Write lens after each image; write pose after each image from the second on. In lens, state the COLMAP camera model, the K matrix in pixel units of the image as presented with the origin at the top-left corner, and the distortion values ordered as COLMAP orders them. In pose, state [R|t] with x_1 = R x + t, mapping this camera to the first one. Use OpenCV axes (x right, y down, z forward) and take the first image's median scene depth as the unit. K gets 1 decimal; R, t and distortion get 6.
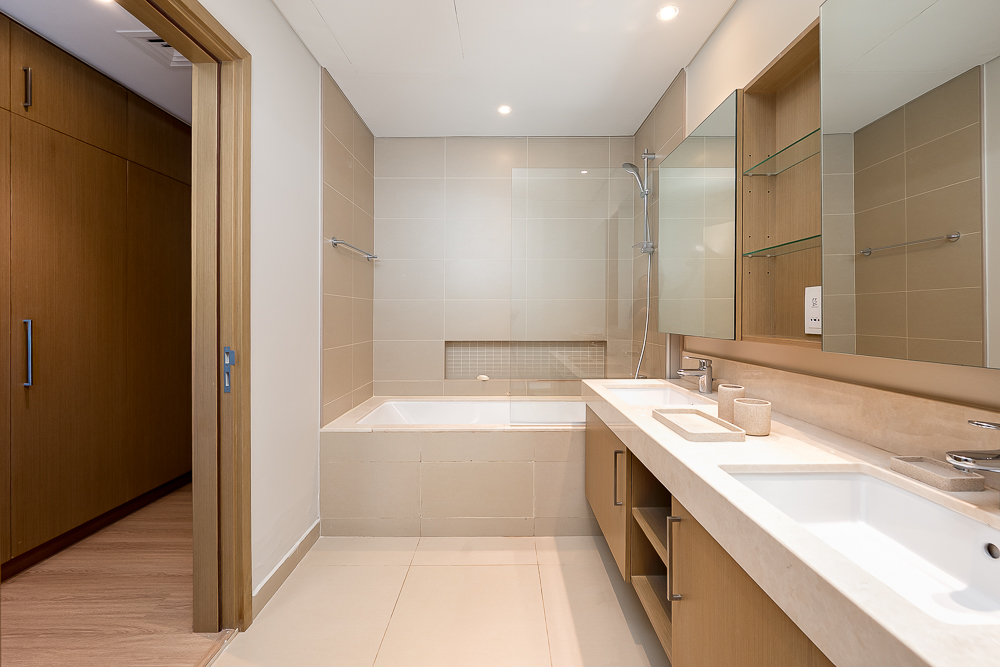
lens RADIAL K [[393.3, 0, 502.4], [0, 393.3, 332.0], [0, 0, 1]] dist [0.001394, 0.000081]
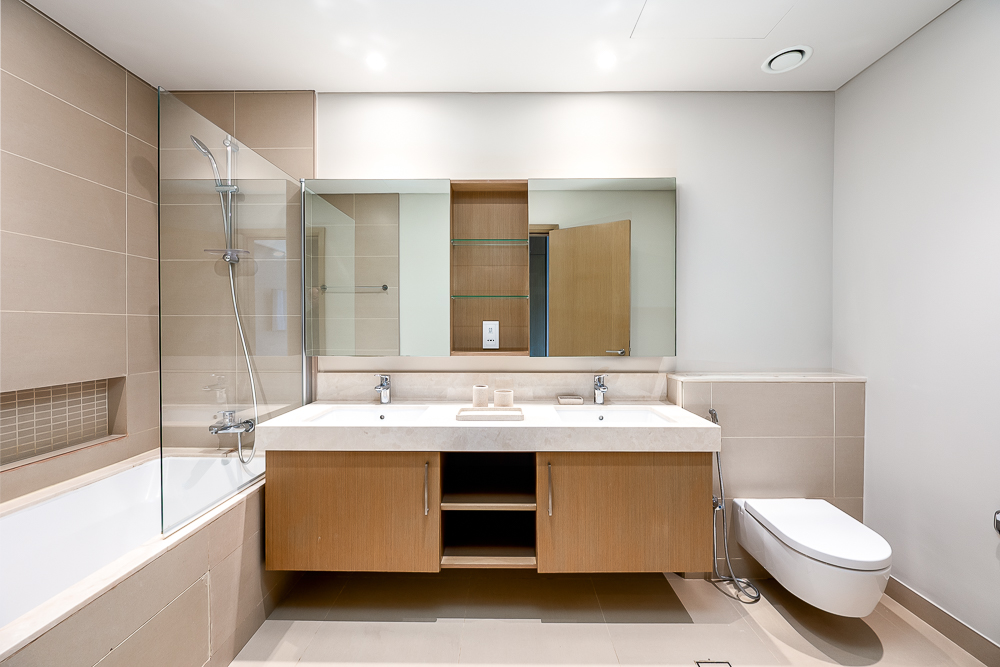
lens RADIAL K [[393.3, 0, 502.4], [0, 393.3, 332.0], [0, 0, 1]] dist [0.001394, 0.000081]
pose [[0.012000, -0.007070, 0.999903, -0.950425], [0.045224, 0.998956, 0.006520, -0.072618], [-0.998905, 0.045141, 0.012307, 0.867786]]
